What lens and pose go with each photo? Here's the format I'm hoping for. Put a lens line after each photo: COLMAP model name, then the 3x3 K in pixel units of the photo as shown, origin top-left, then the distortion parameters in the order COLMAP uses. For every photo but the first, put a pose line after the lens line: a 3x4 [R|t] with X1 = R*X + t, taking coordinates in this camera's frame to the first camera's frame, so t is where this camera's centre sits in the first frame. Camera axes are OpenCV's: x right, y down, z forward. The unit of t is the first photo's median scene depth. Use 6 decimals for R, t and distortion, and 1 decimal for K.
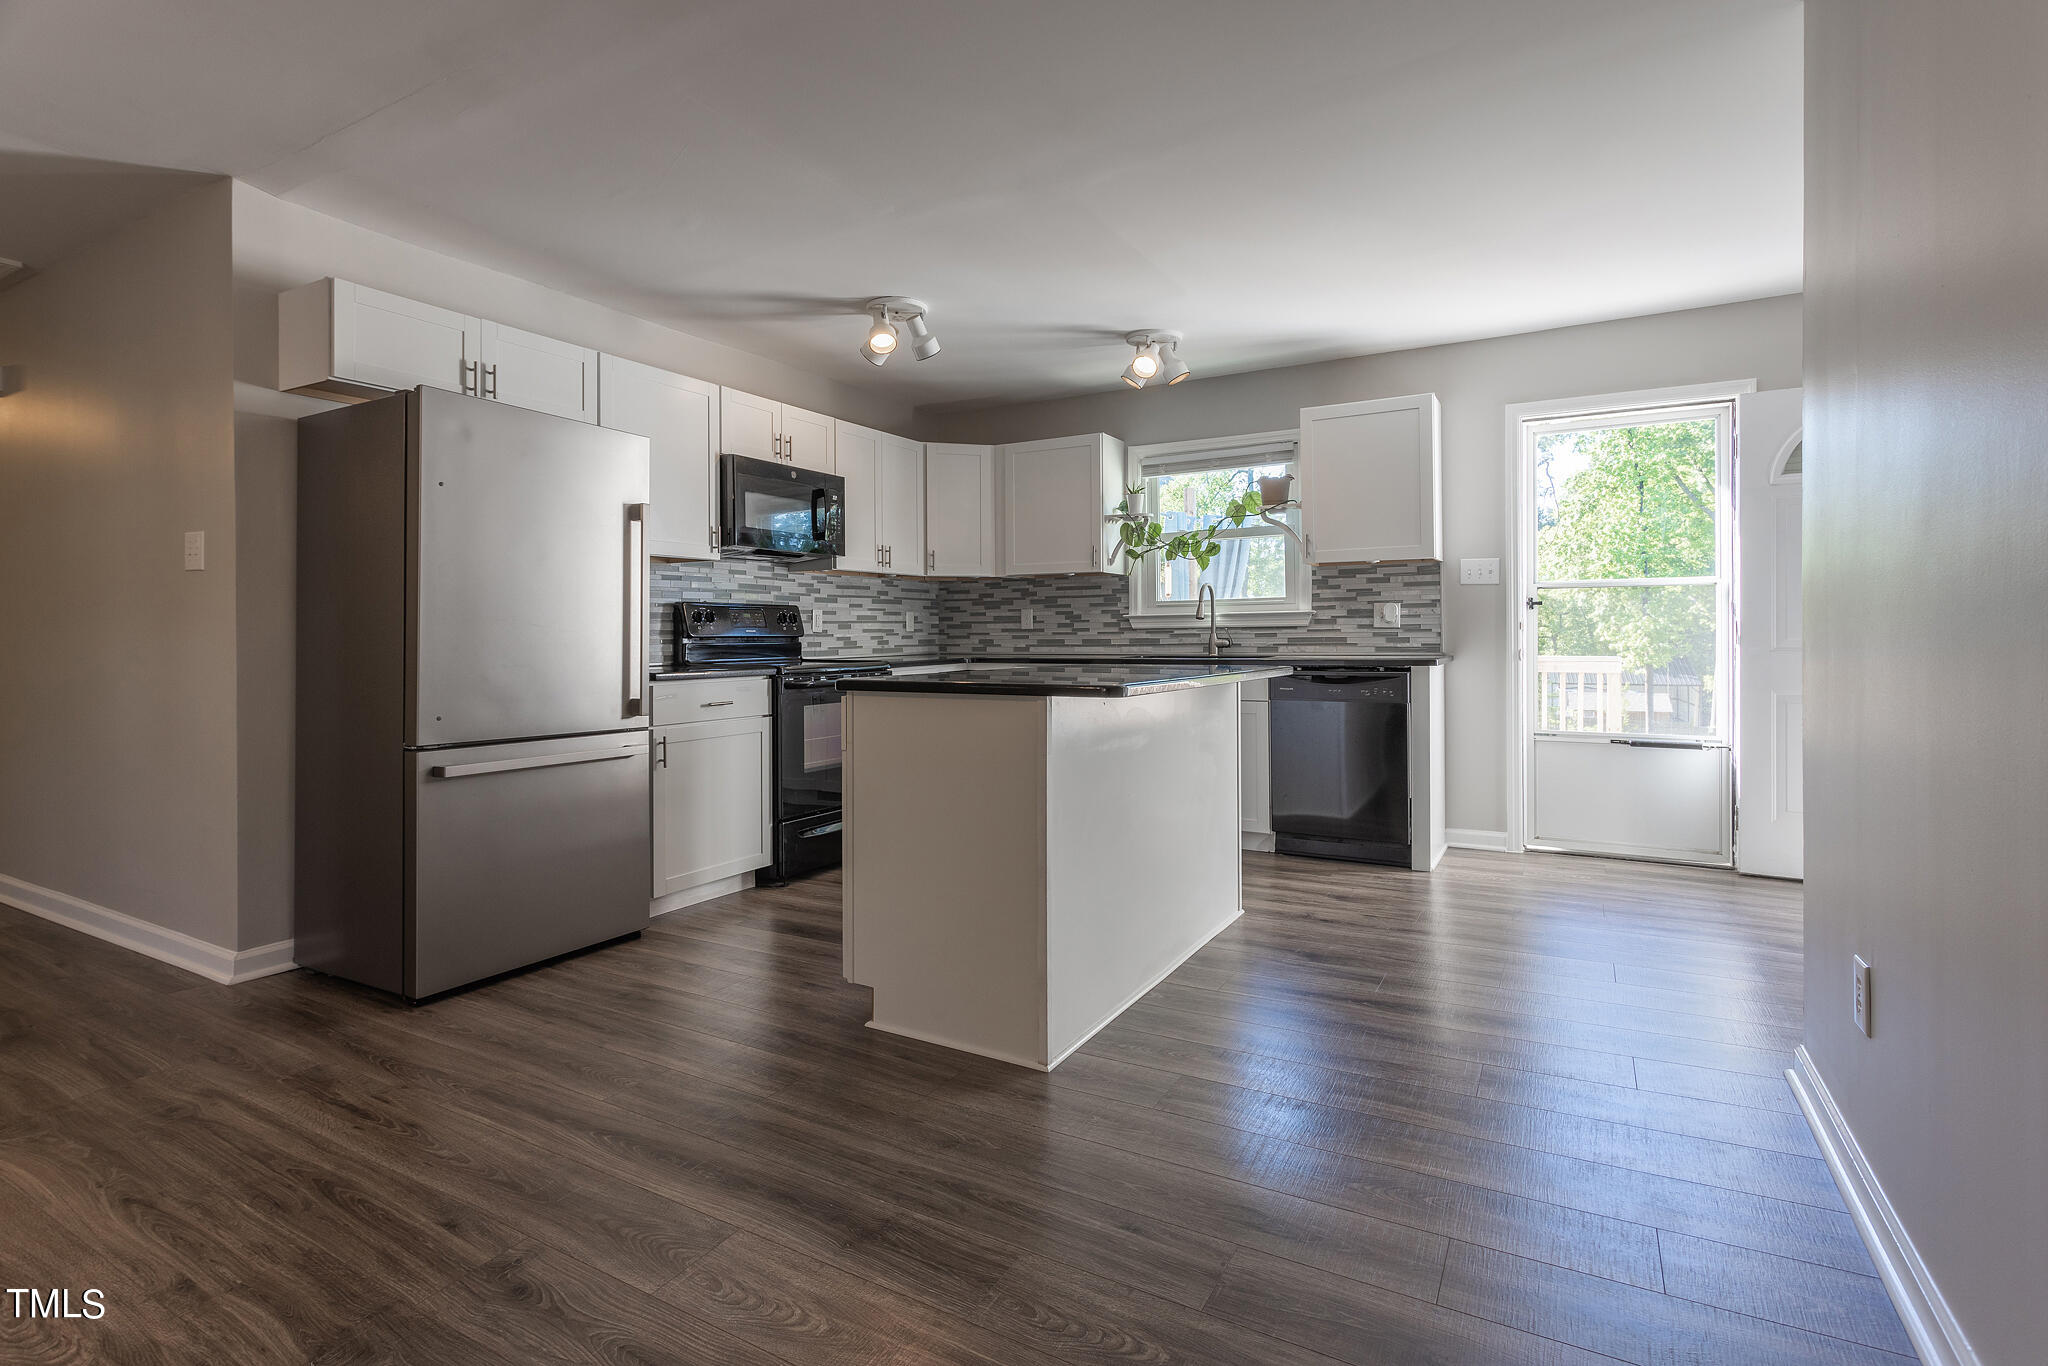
lens RADIAL K [[980.3, 0, 1024.0], [0, 980.3, 683.0], [0, 0, 1]] dist [0.001748, 0.001050]
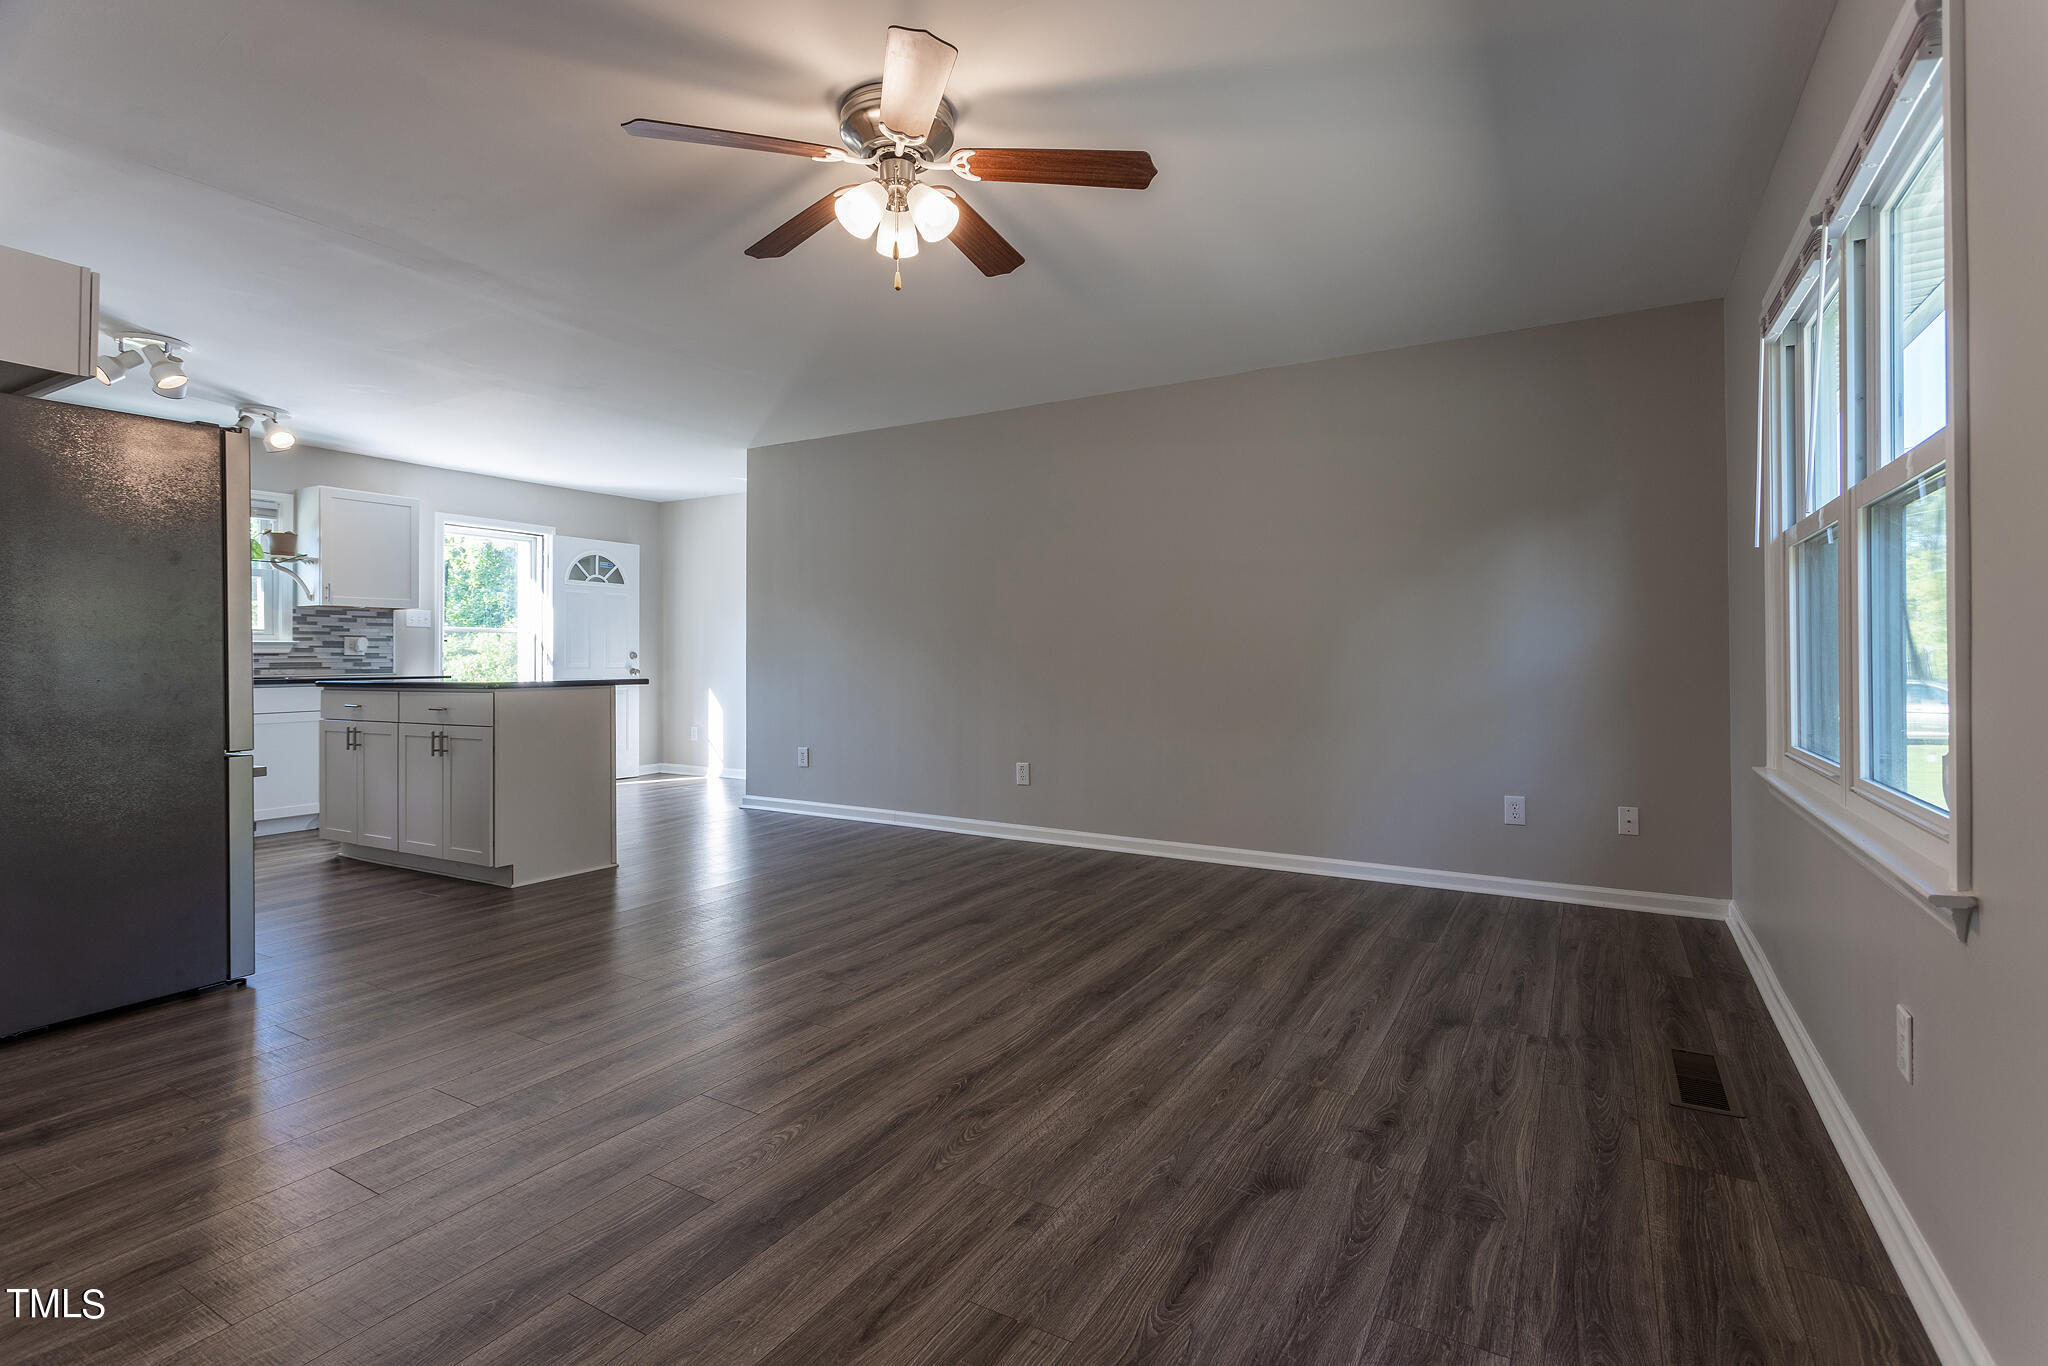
lens RADIAL K [[980.3, 0, 1024.0], [0, 980.3, 683.0], [0, 0, 1]] dist [0.001748, 0.001050]
pose [[0.008001, -0.012470, 0.999890, -0.979009], [0.065866, 0.997757, 0.011916, 0.026666], [-0.997796, 0.065764, 0.008805, 0.065026]]
